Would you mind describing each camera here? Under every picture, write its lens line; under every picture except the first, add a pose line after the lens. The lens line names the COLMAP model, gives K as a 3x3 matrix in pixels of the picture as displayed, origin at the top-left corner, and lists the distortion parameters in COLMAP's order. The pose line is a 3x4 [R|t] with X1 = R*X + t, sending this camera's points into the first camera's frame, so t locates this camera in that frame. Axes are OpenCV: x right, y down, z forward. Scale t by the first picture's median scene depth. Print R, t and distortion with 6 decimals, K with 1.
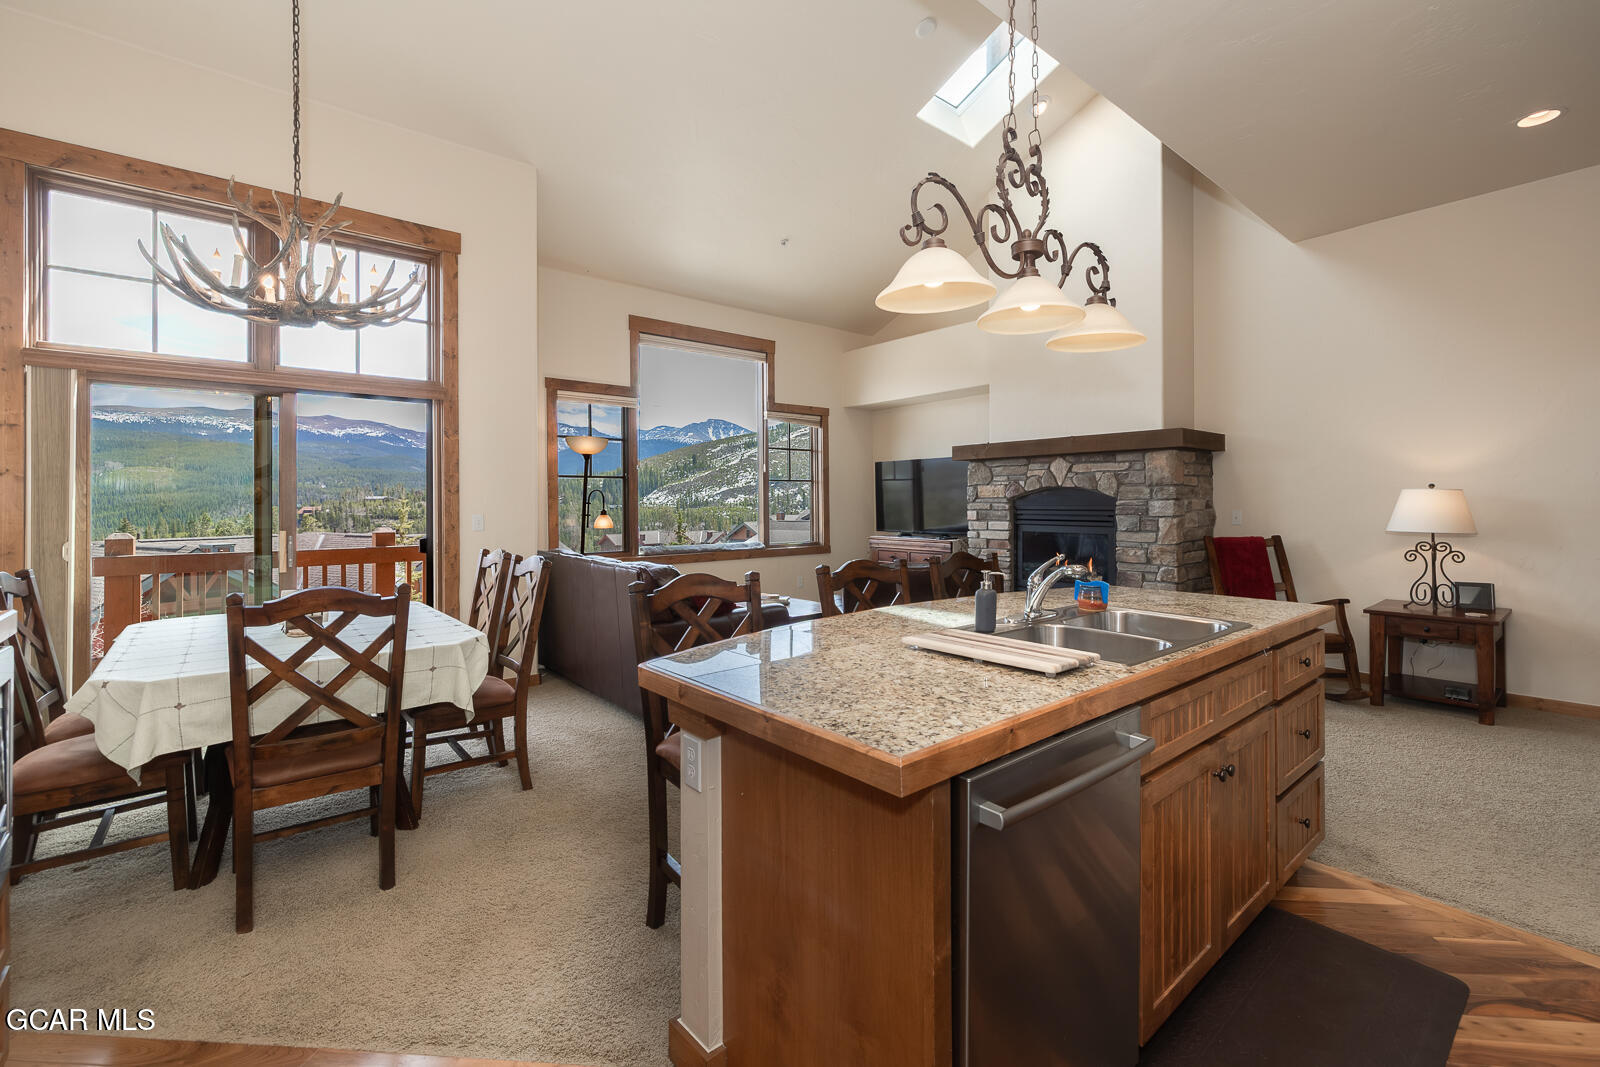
lens RADIAL K [[717.2, 0, 832.3], [0, 717.2, 491.9], [0, 0, 1]] dist [0.005850, -0.000324]
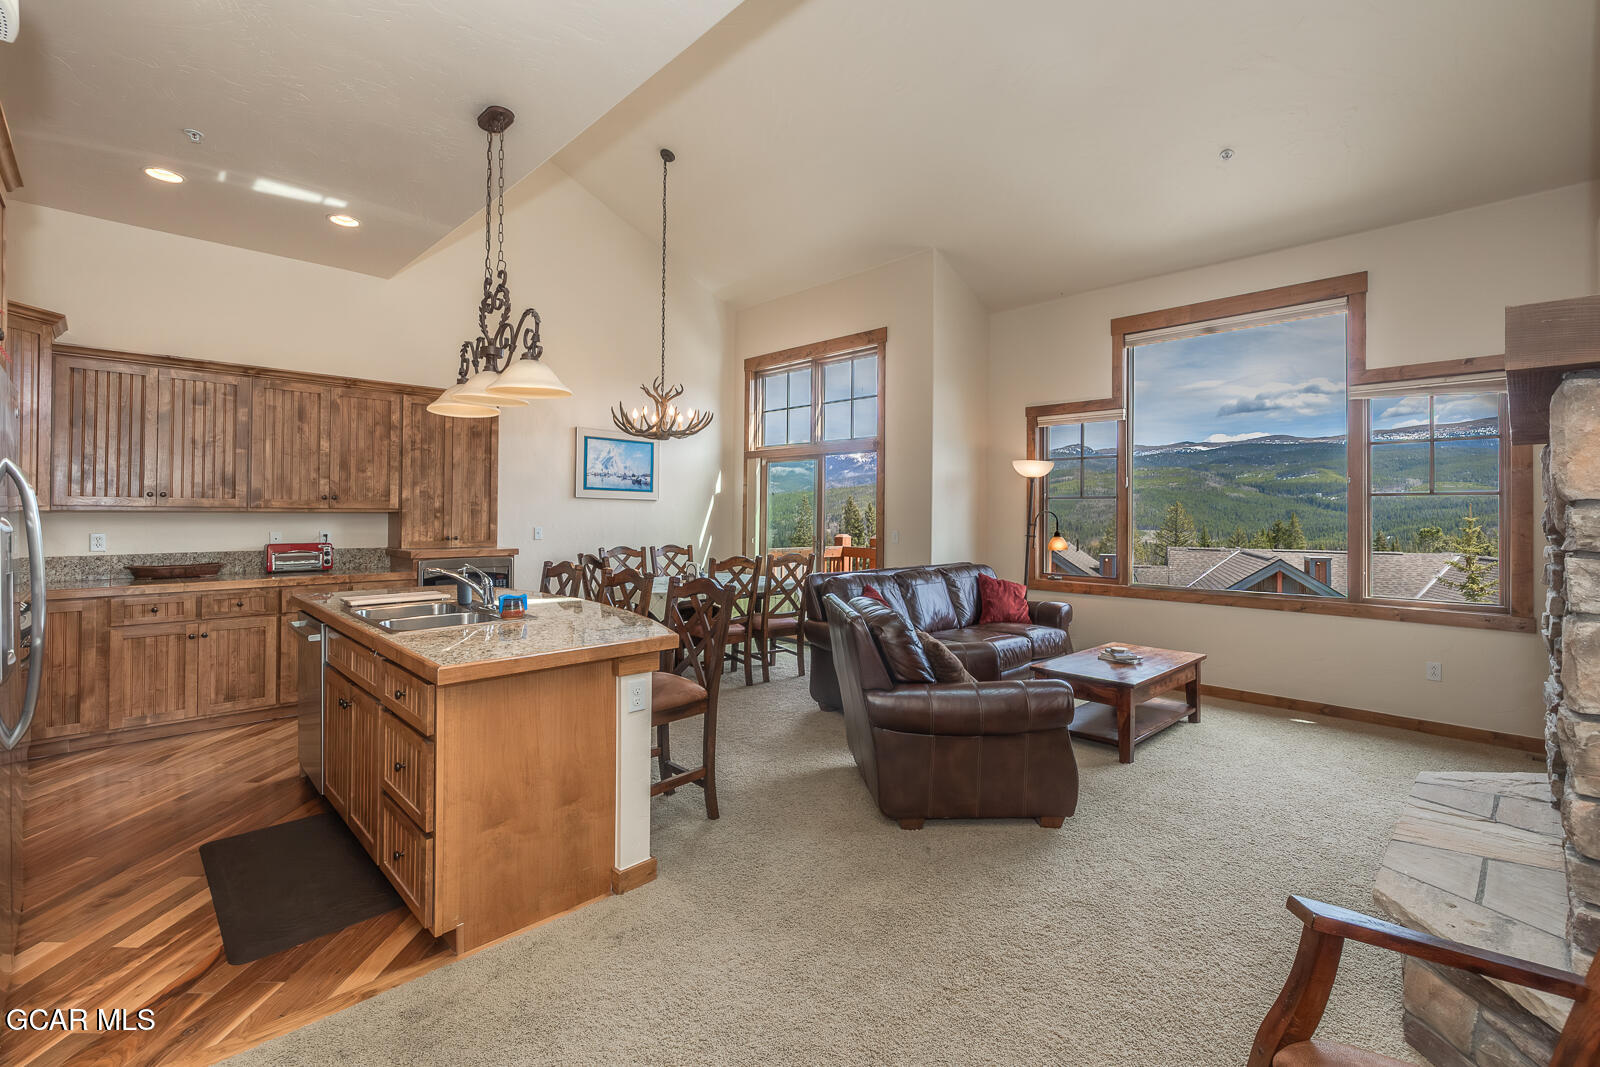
lens RADIAL K [[717.2, 0, 794.5], [0, 717.2, 510.9], [0, 0, 1]] dist [0.005850, -0.000324]
pose [[0.025151, 0.003354, -0.999678, 0.616397], [0.002568, 0.999991, 0.003419, -0.006758], [0.999680, -0.002653, 0.025142, 0.563907]]
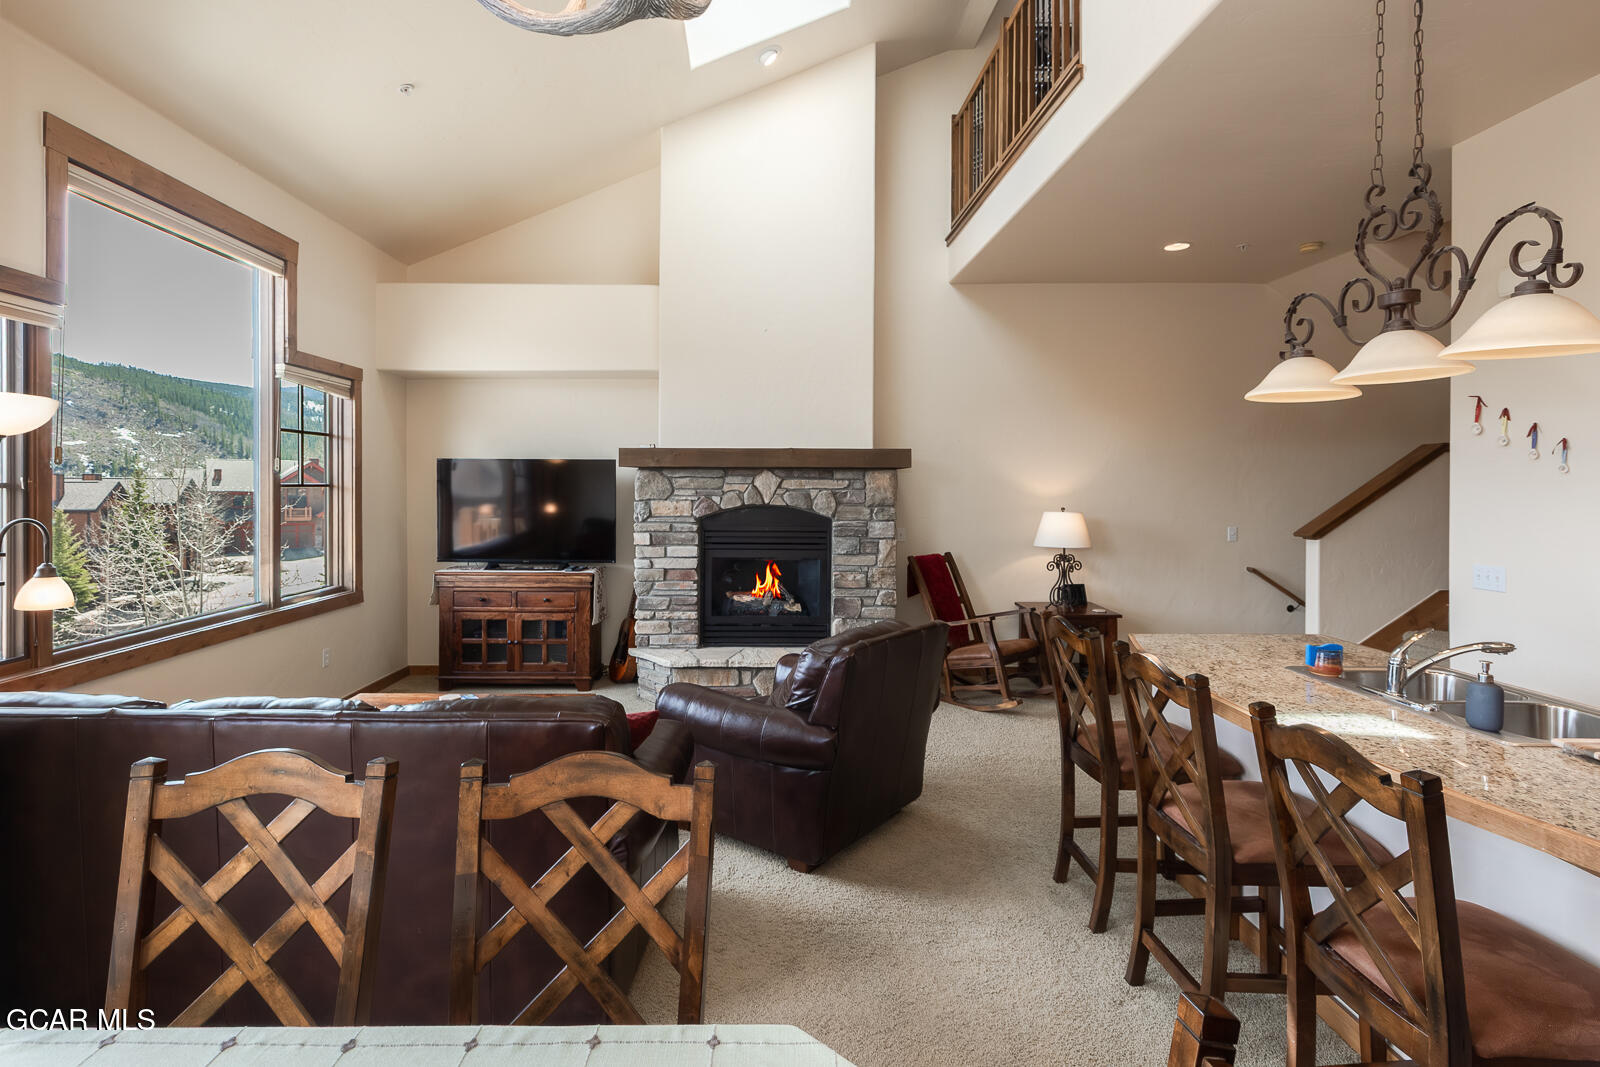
lens RADIAL K [[781.7, 0, 794.4], [0, 781.7, 486.5], [0, 0, 1]] dist [0.002534, -0.000444]
pose [[0.645152, 0.010203, 0.763986, -0.346453], [-0.019088, 0.999814, 0.002767, -0.029632], [-0.763816, -0.016368, 0.645227, 0.339694]]
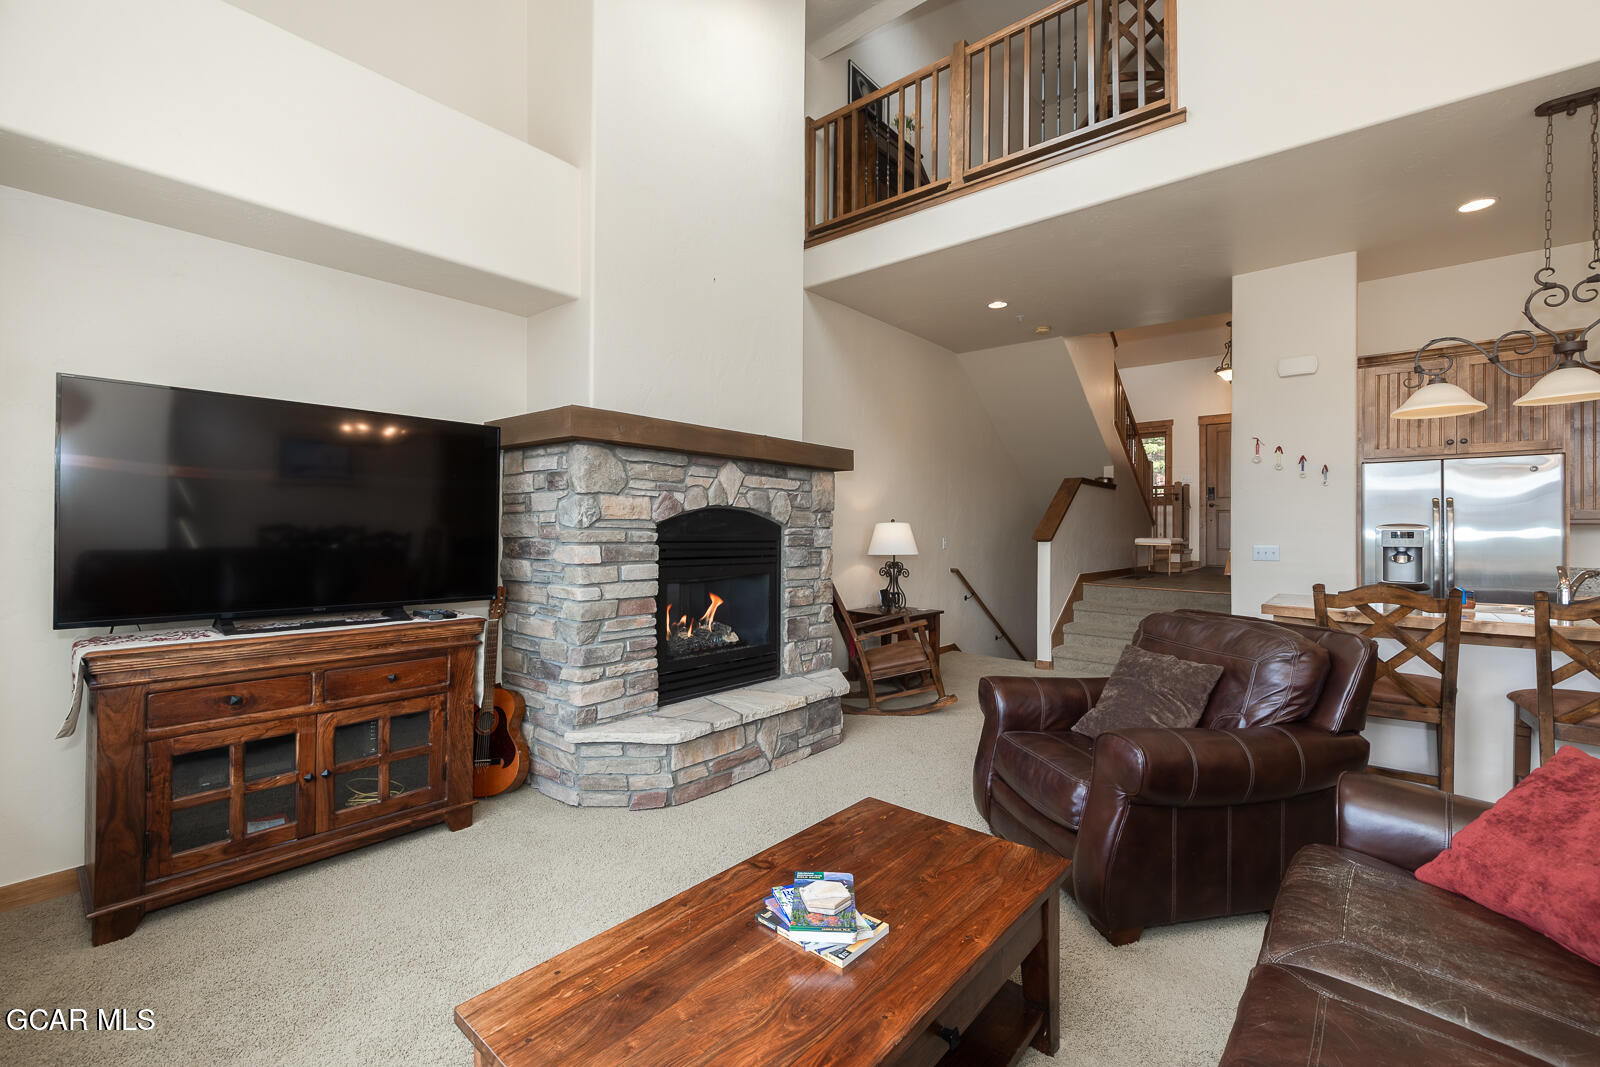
lens RADIAL K [[664.3, 0, 807.7], [0, 664.3, 528.6], [0, 0, 1]] dist [0.000351, -0.000652]
pose [[-0.130385, 0.011306, 0.991399, -0.275620], [-0.017084, 0.999761, -0.013649, 0.018695], [-0.991316, -0.018717, -0.130160, 0.925346]]
